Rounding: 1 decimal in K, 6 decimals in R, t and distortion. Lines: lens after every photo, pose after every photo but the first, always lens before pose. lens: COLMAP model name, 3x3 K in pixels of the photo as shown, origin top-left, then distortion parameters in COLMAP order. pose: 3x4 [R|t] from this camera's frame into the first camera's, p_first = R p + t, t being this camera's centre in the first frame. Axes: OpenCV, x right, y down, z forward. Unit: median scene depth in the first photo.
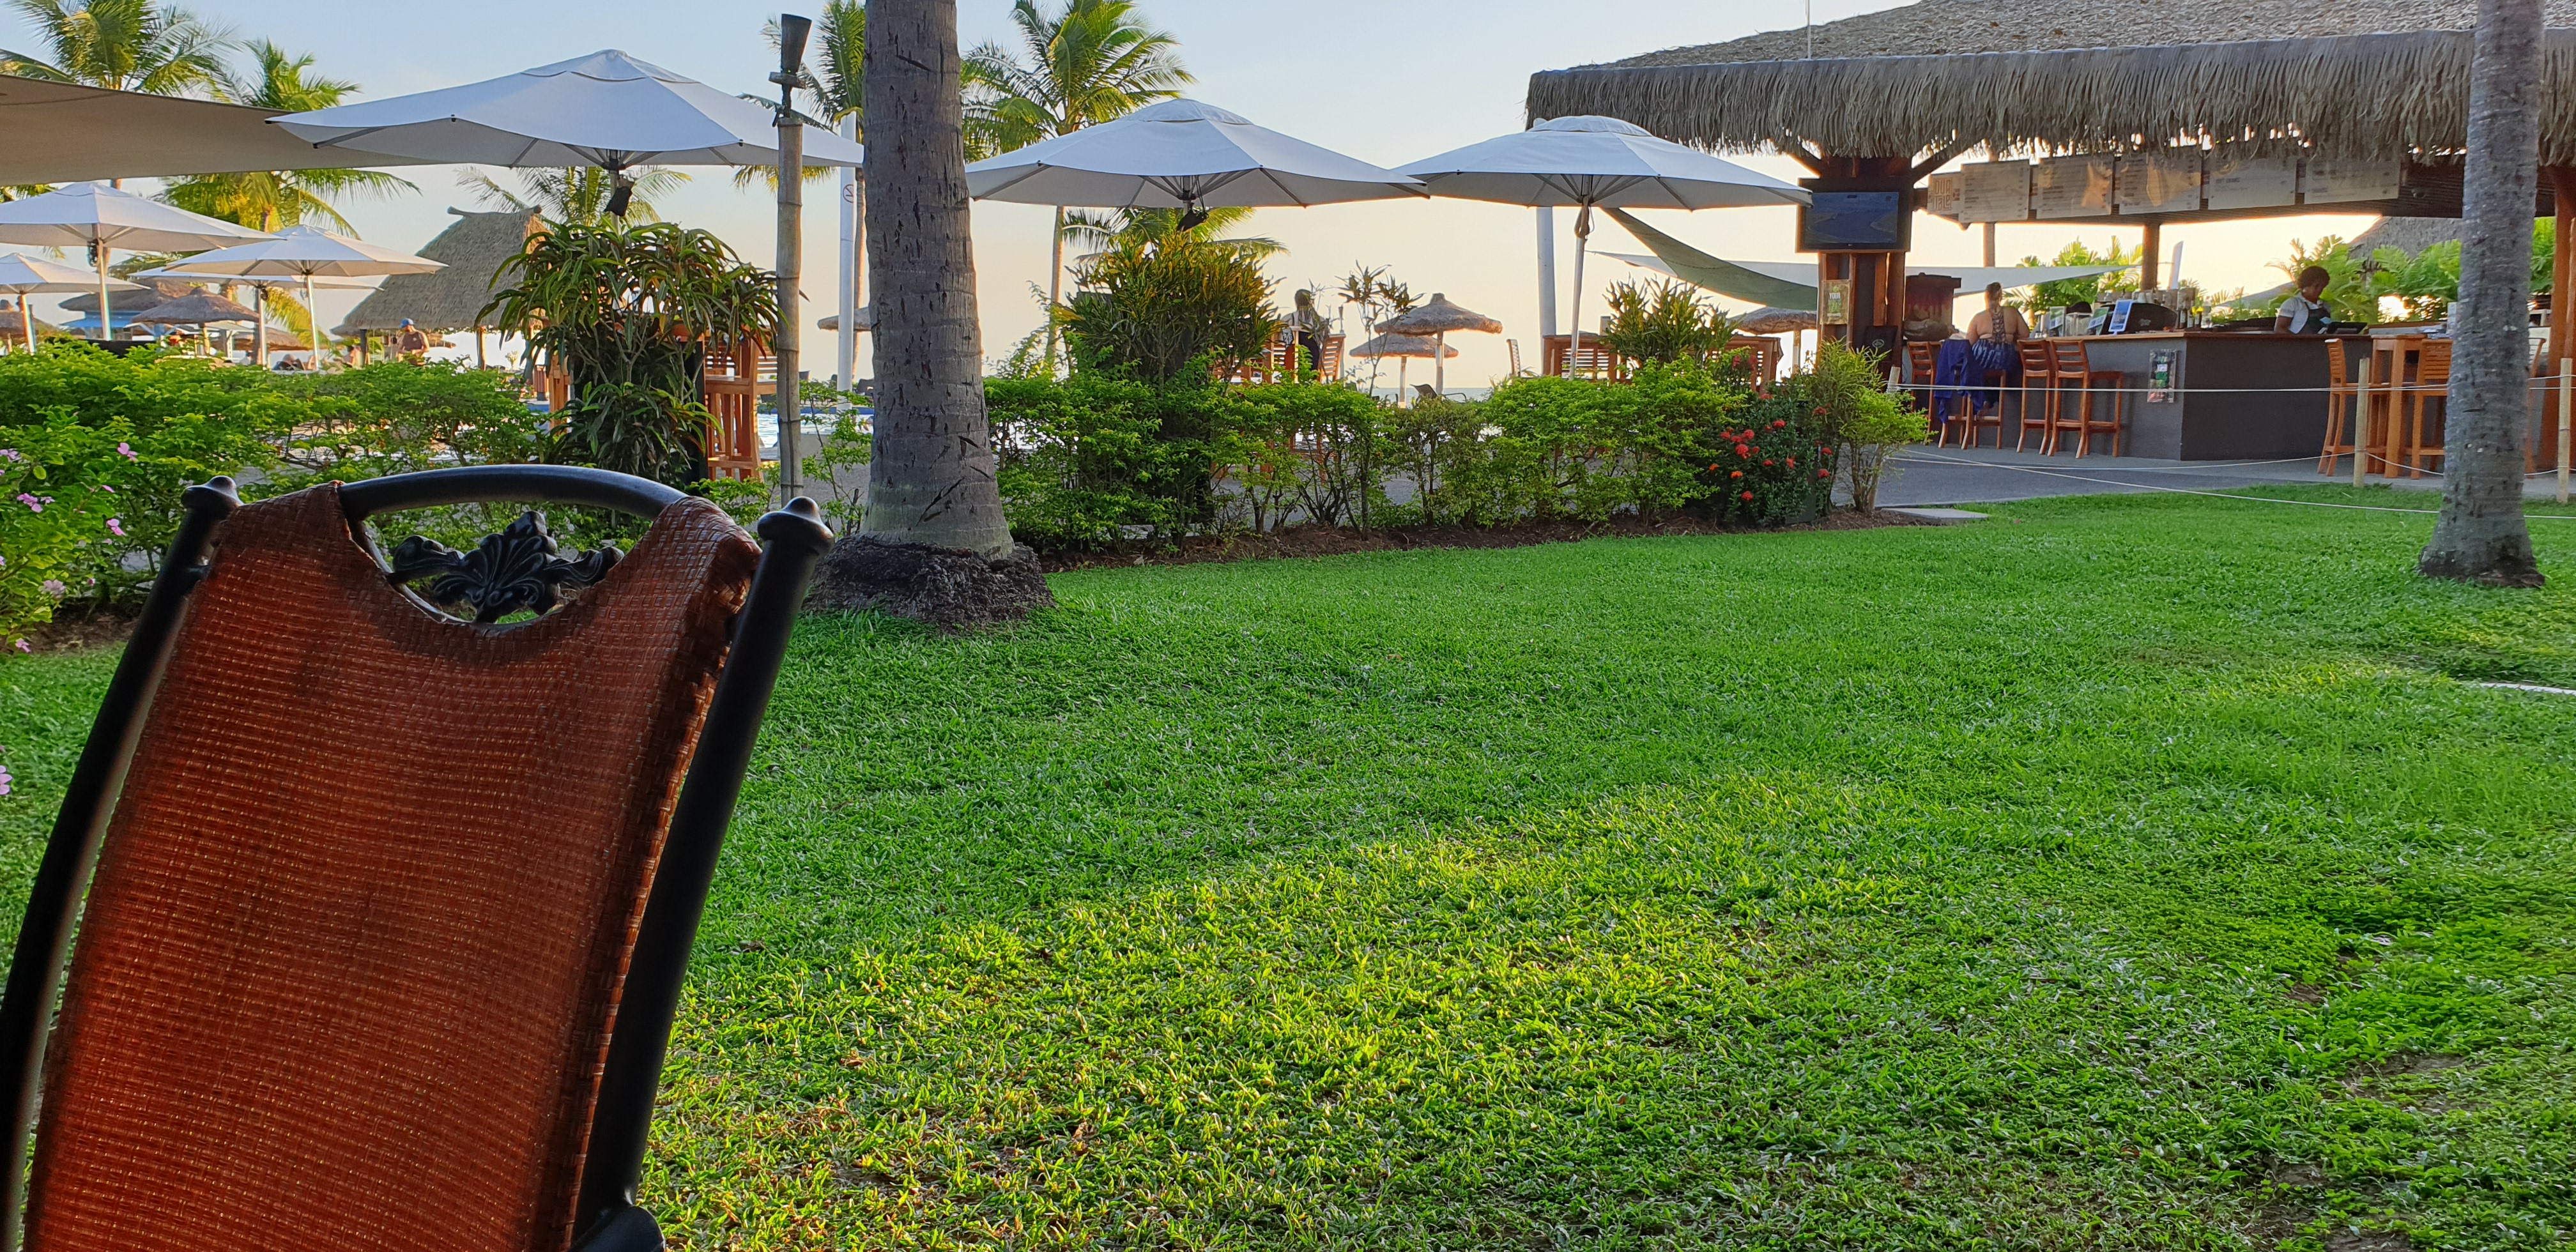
lens RADIAL K [[1983.4, 0, 1294.9], [0, 1983.4, 772.2], [0, 0, 1]] dist [0.124698, -0.264512]
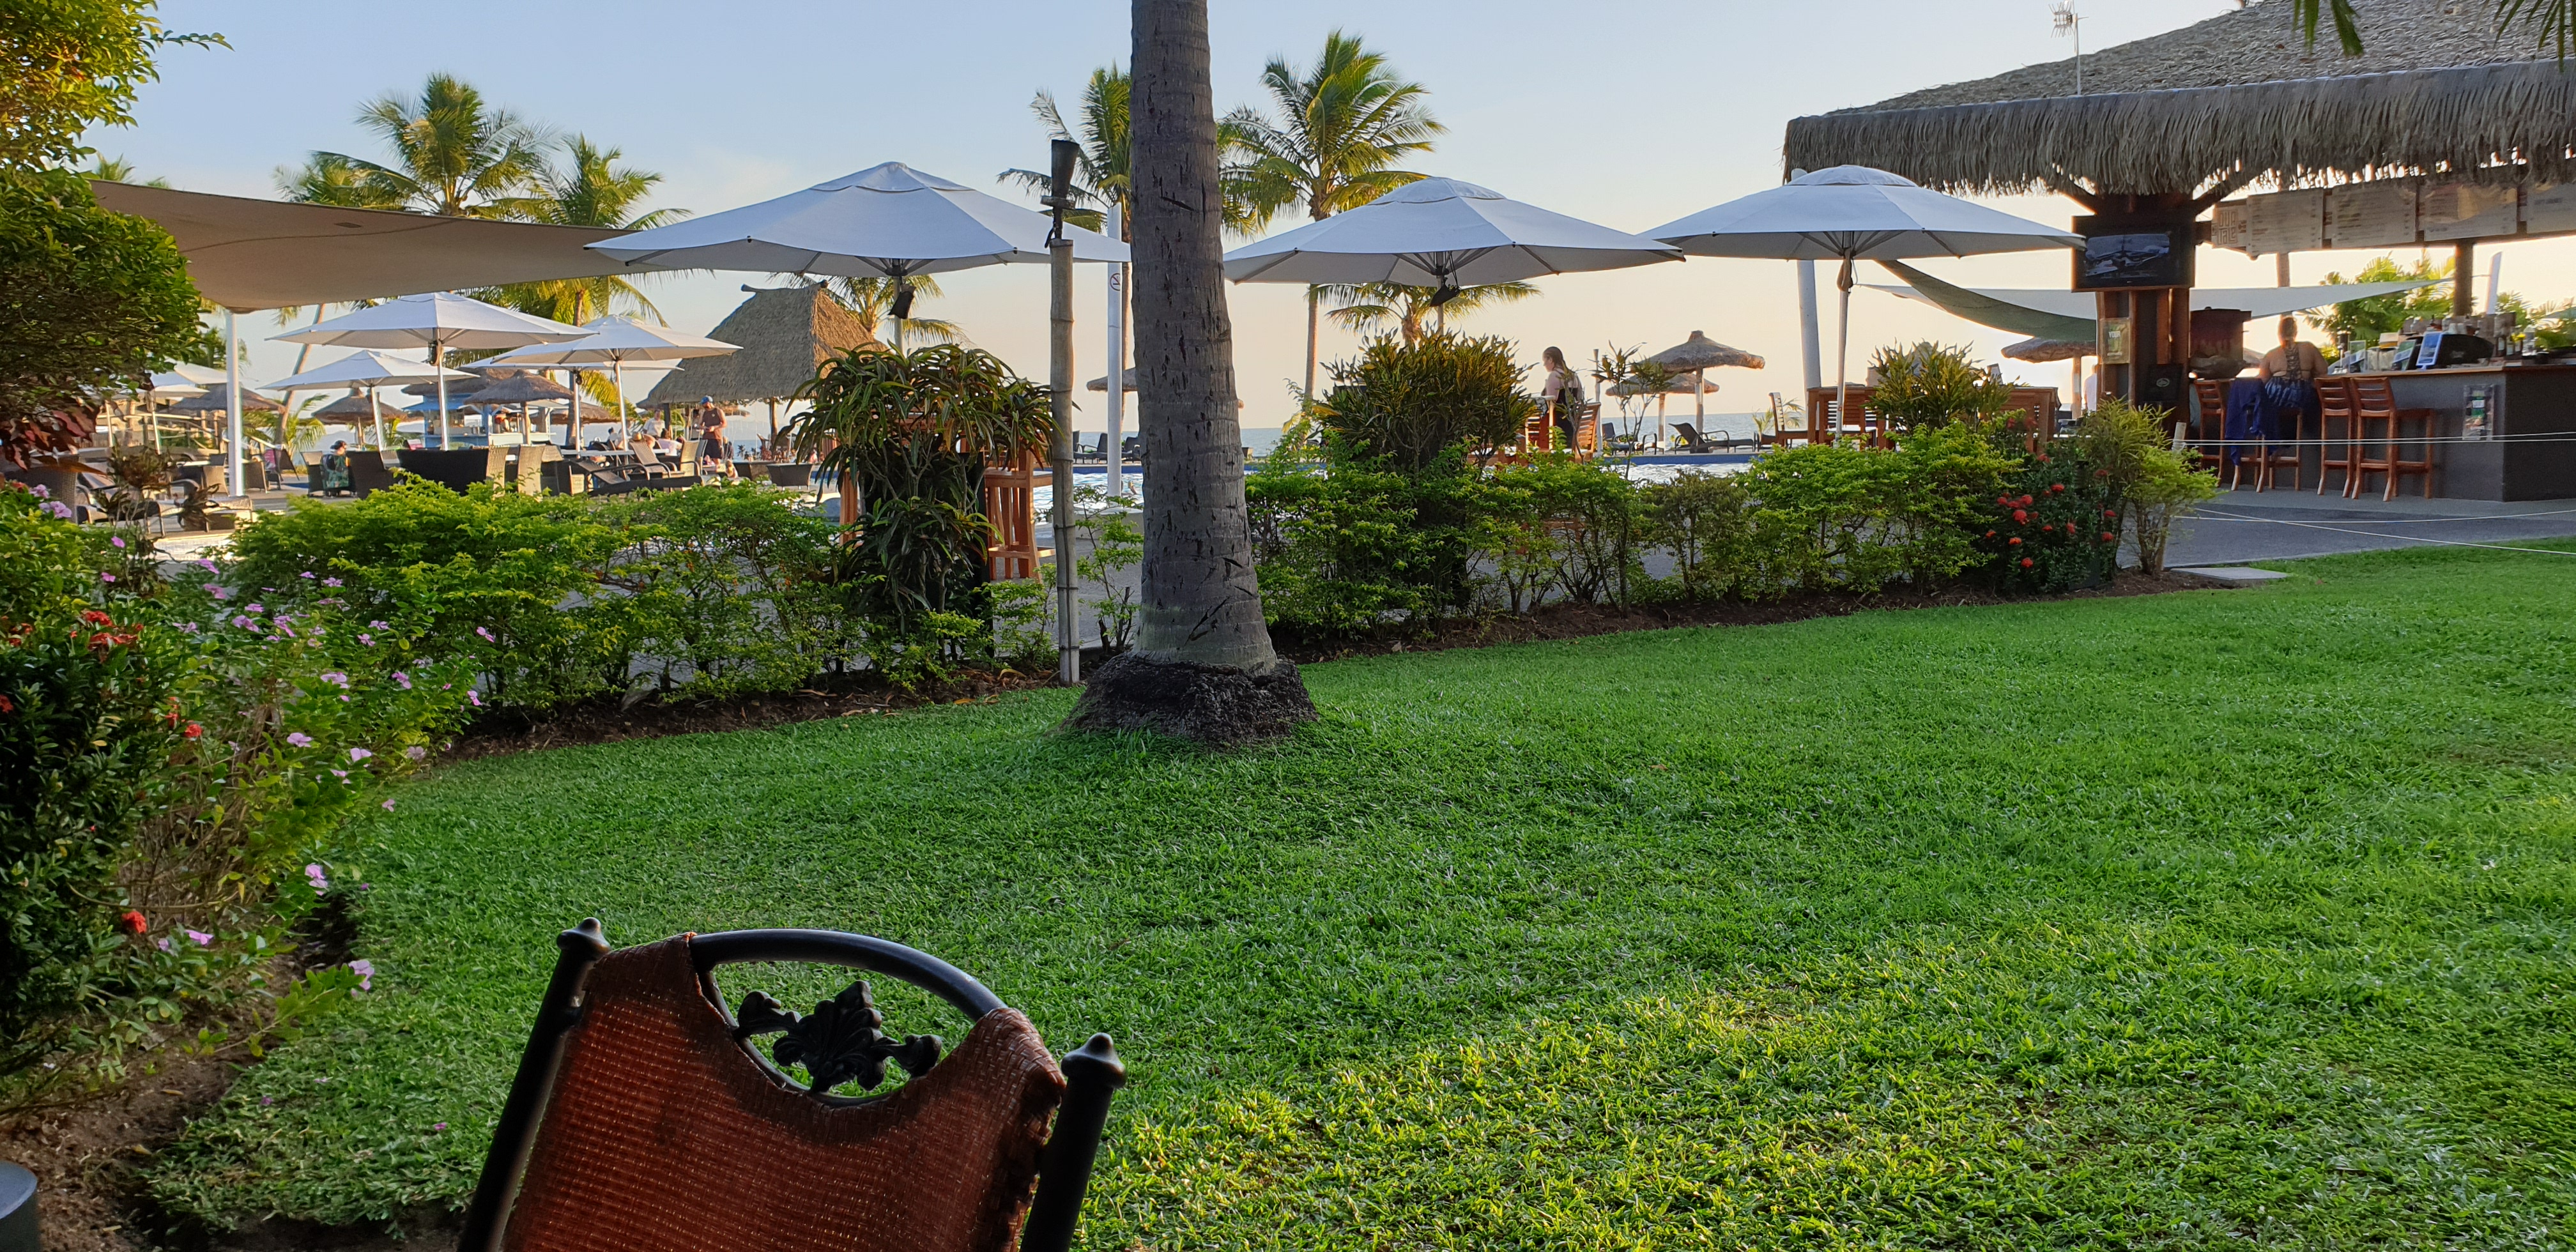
lens RADIAL K [[2040.5, 0, 1288.0], [0, 2040.5, 626.0], [0, 0, 1]] dist [-0.043430, 0.114228]
pose [[0.990613, -0.020737, -0.135117, 0.004555], [0.017328, 0.999502, -0.026358, -0.105355], [0.135597, 0.023769, 0.990479, -0.030462]]
